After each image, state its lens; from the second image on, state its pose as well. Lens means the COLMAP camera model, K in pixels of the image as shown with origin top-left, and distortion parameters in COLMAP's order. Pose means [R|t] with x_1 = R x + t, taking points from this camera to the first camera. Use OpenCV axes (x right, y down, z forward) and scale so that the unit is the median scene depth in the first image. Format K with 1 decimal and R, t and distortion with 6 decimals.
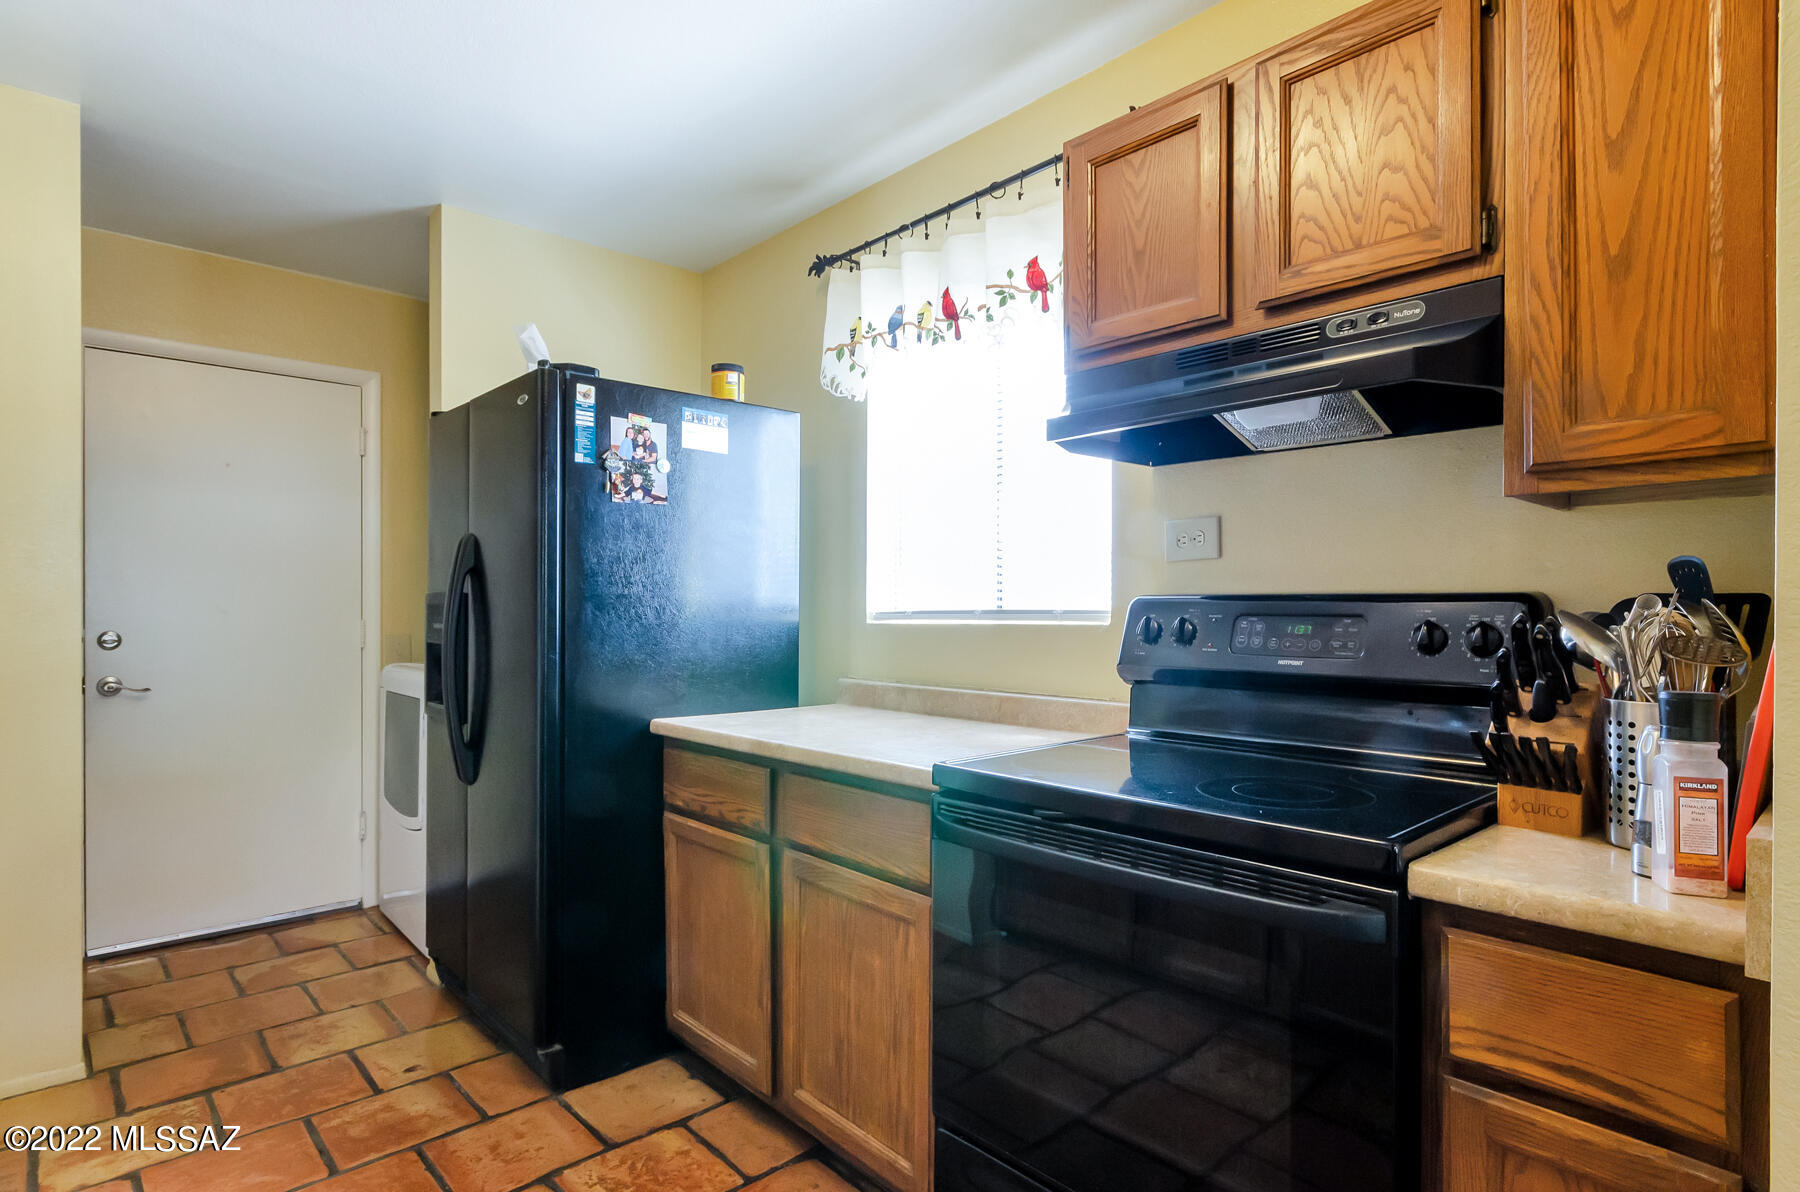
lens RADIAL K [[941.1, 0, 905.6], [0, 941.1, 598.2], [0, 0, 1]] dist [0.000788, 0.000317]
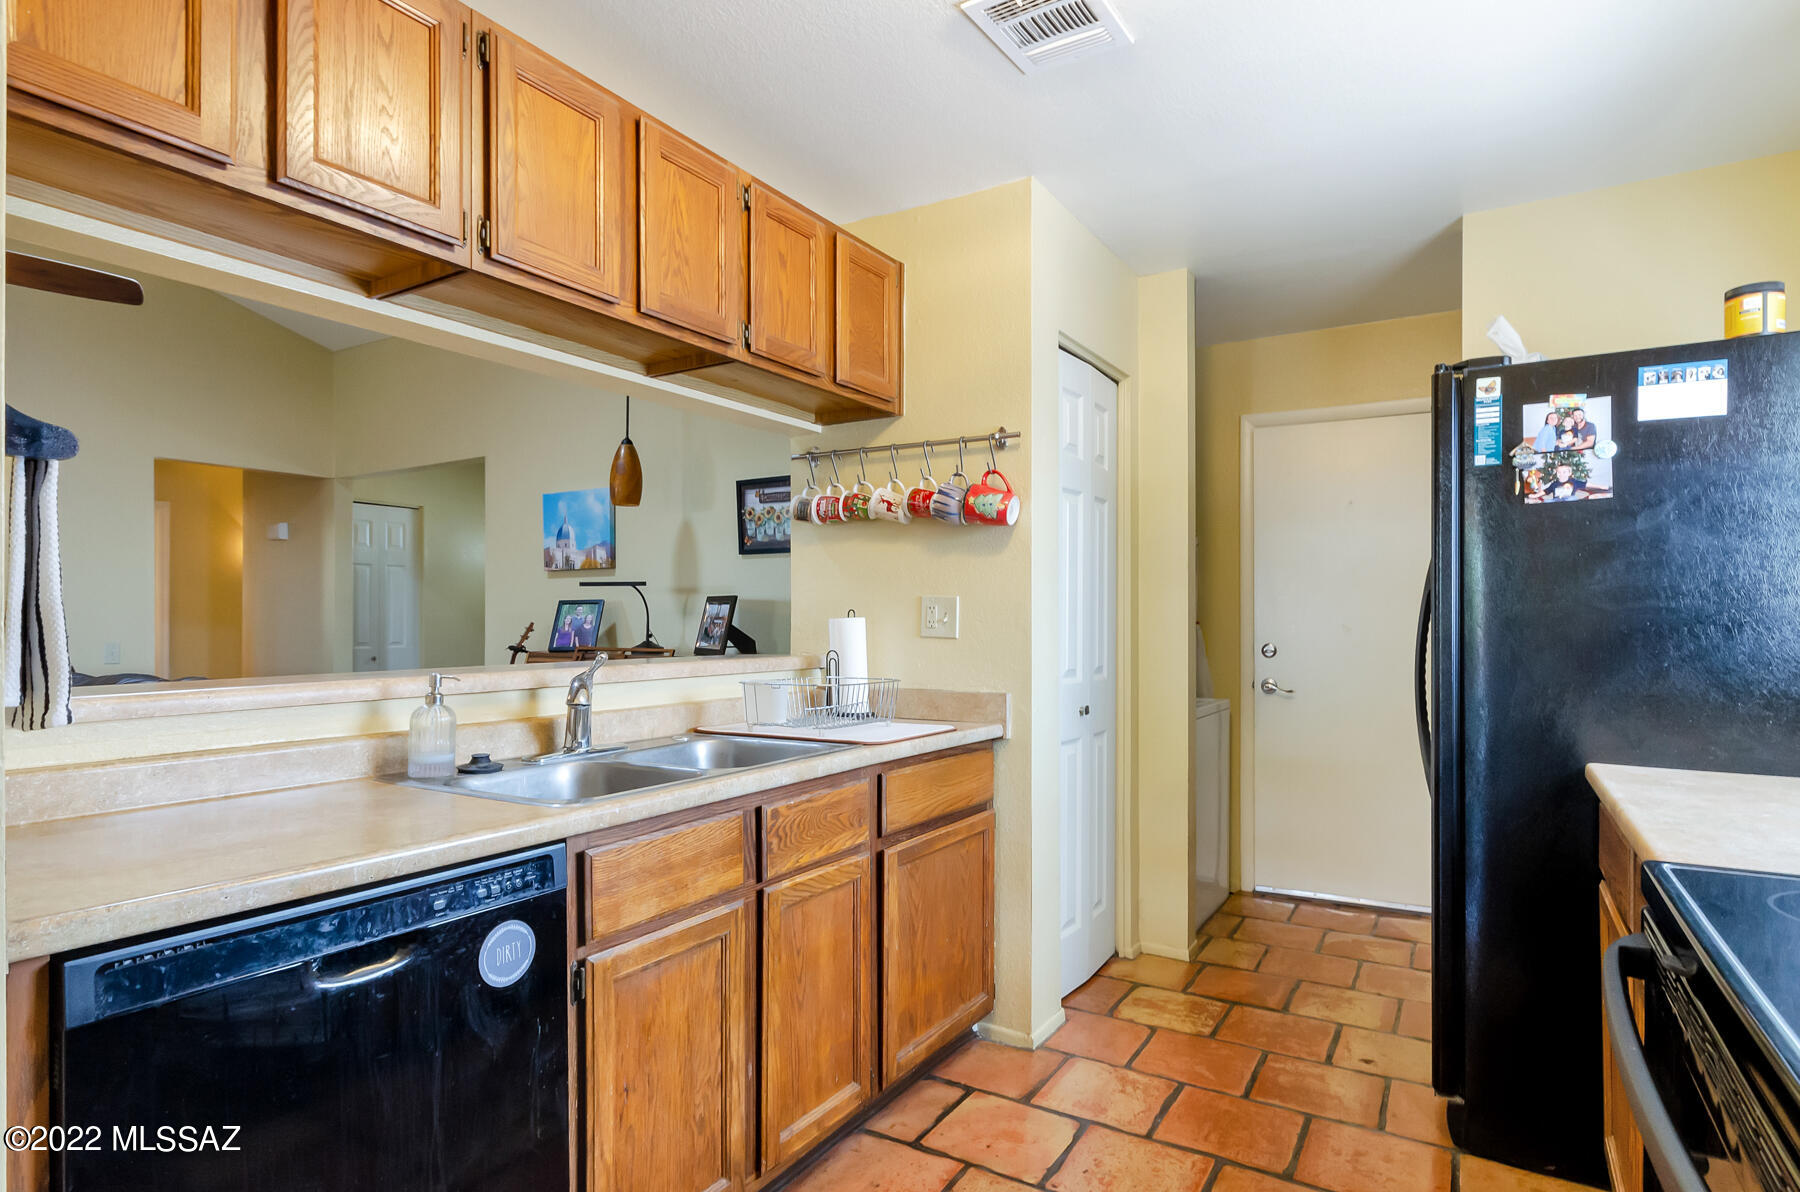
lens RADIAL K [[941.1, 0, 908.5], [0, 941.1, 607.1], [0, 0, 1]] dist [0.000788, 0.000317]
pose [[0.273264, -0.017815, -0.961774, 0.359441], [0.010260, 0.999826, -0.015605, 0.000425], [0.961884, -0.005603, 0.273399, 0.214326]]
